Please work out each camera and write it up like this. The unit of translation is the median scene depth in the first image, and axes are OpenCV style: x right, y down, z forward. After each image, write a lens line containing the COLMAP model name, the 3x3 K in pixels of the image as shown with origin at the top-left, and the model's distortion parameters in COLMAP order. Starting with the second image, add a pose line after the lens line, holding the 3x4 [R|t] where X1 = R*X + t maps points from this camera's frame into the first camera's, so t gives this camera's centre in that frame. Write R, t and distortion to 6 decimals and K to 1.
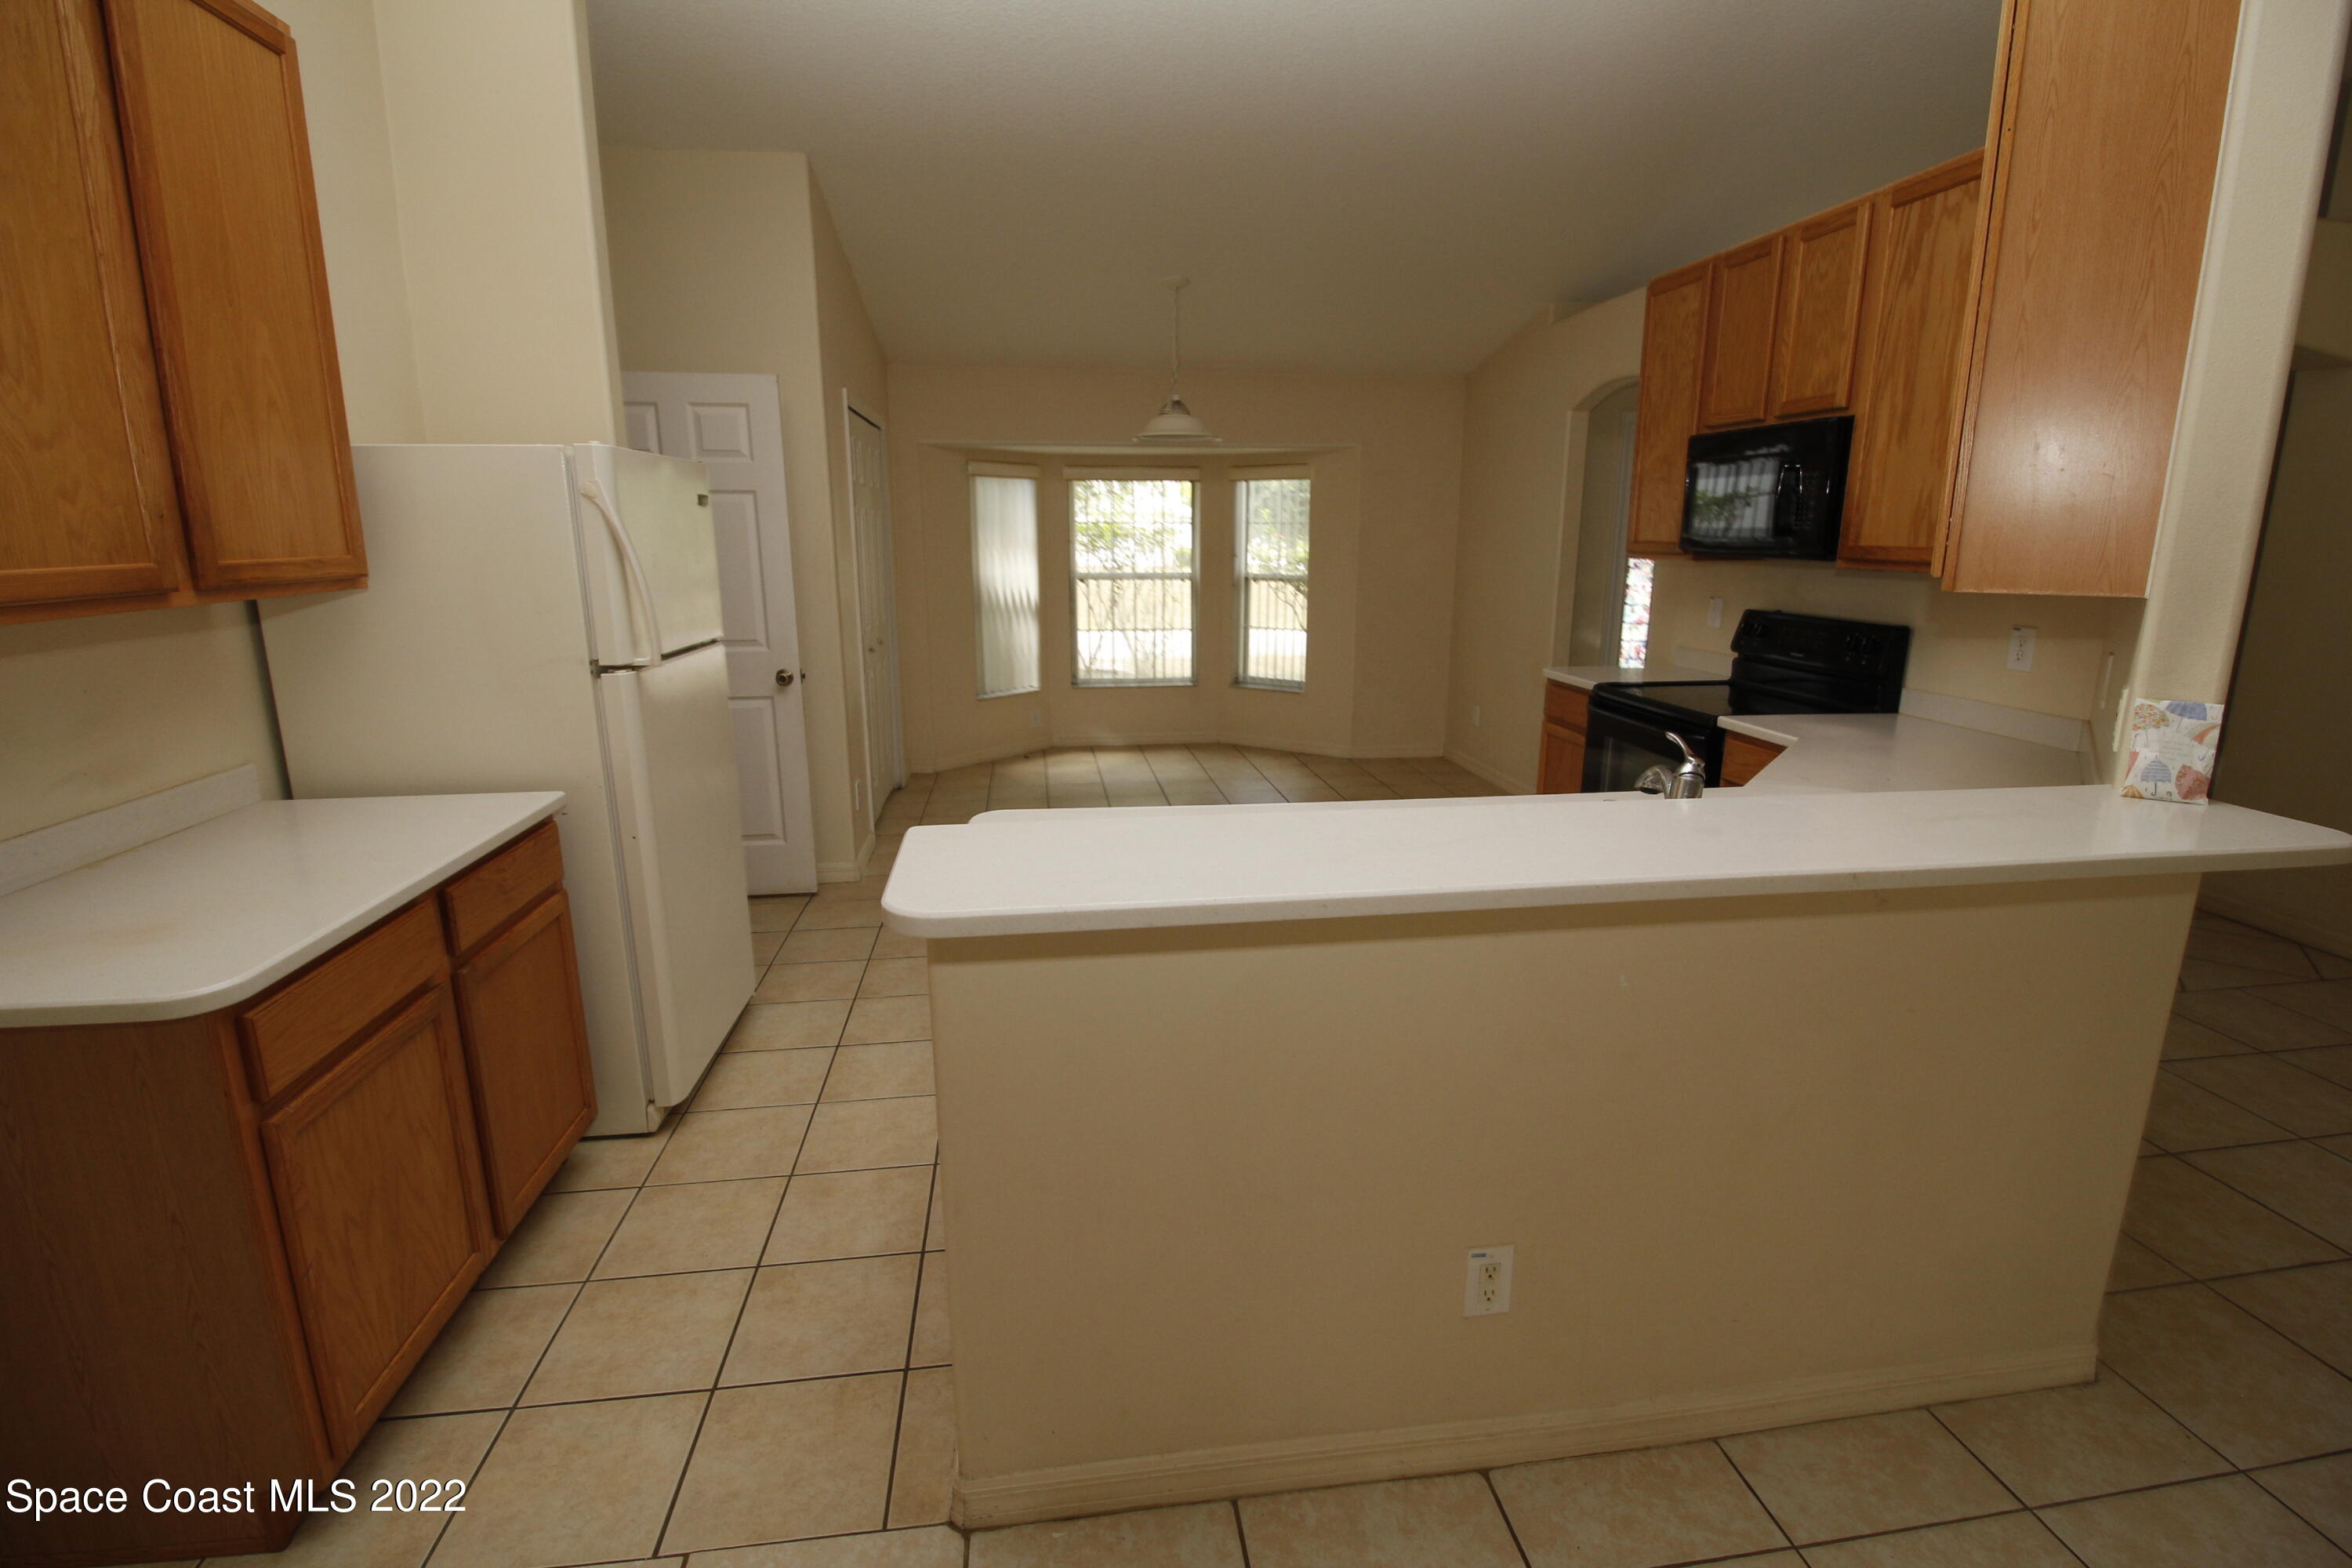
lens RADIAL K [[1089.7, 0, 1186.5], [0, 1089.7, 780.0], [0, 0, 1]] dist [0.001270, -0.012969]
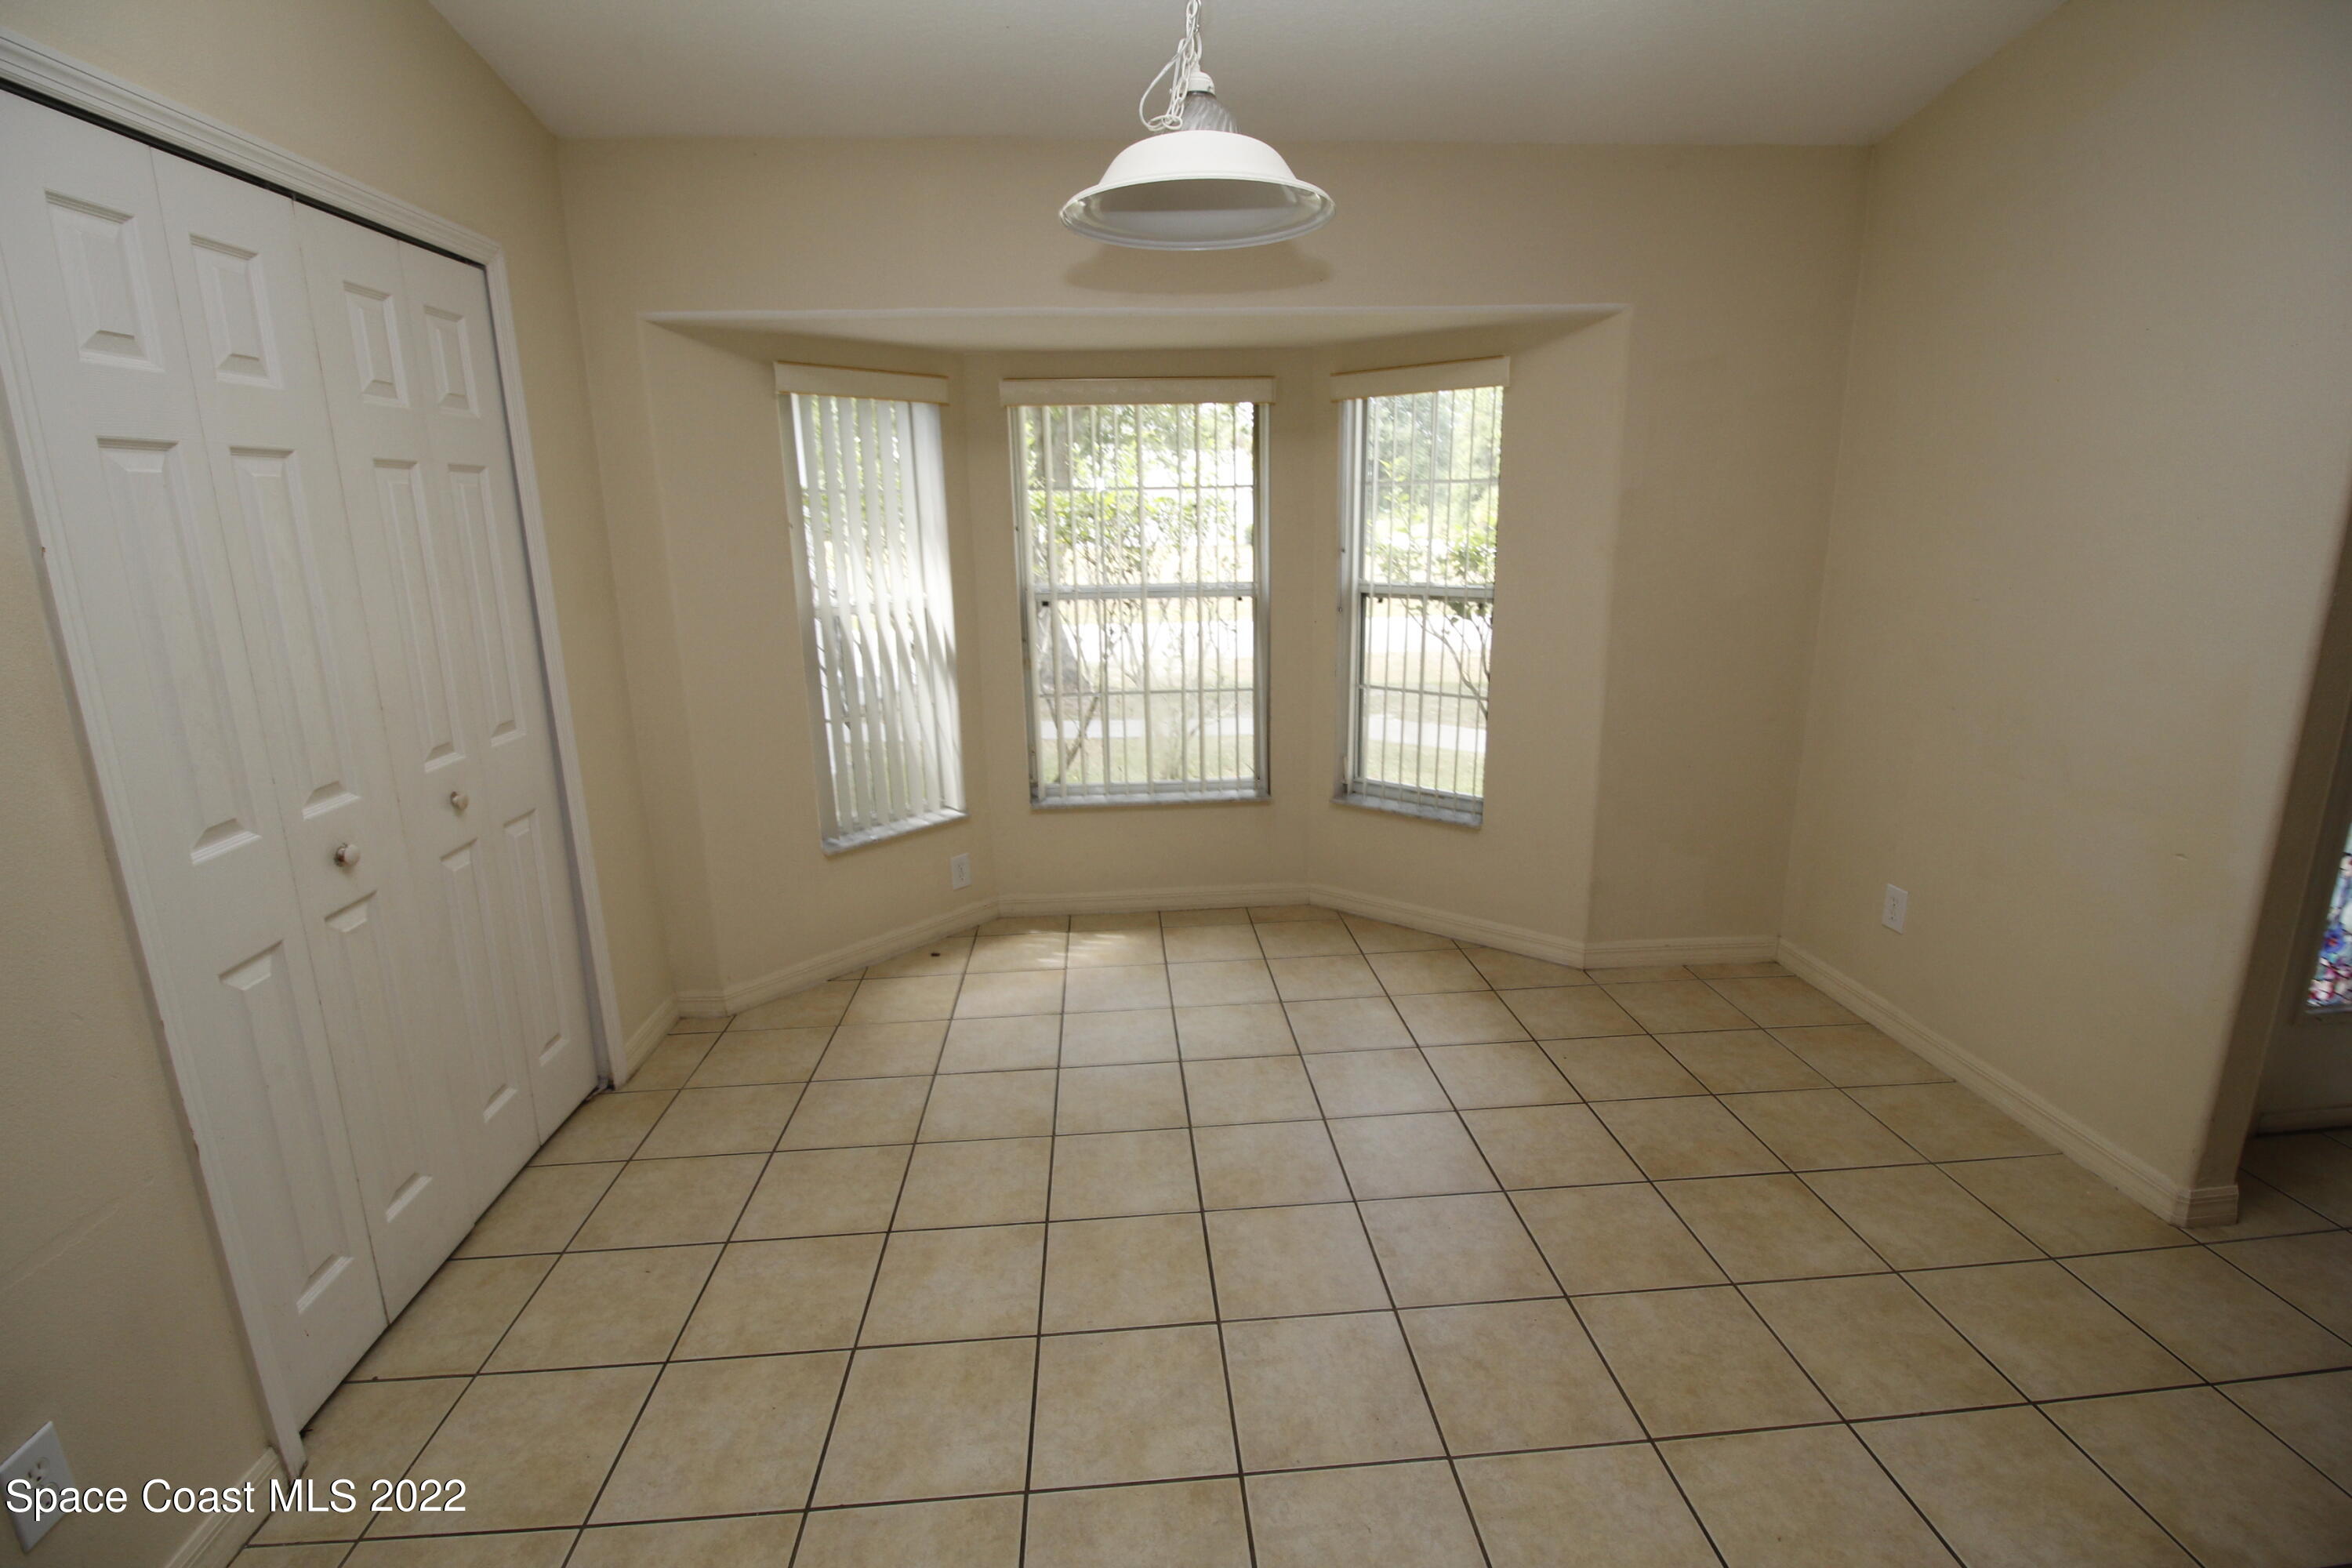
lens RADIAL K [[1089.7, 0, 1186.5], [0, 1089.7, 780.0], [0, 0, 1]] dist [0.001270, -0.012969]
pose [[0.998163, -0.006470, -0.060231, 0.003168], [0.007671, 0.999776, 0.019724, -0.109683], [0.060090, -0.020150, 0.997990, 0.487390]]
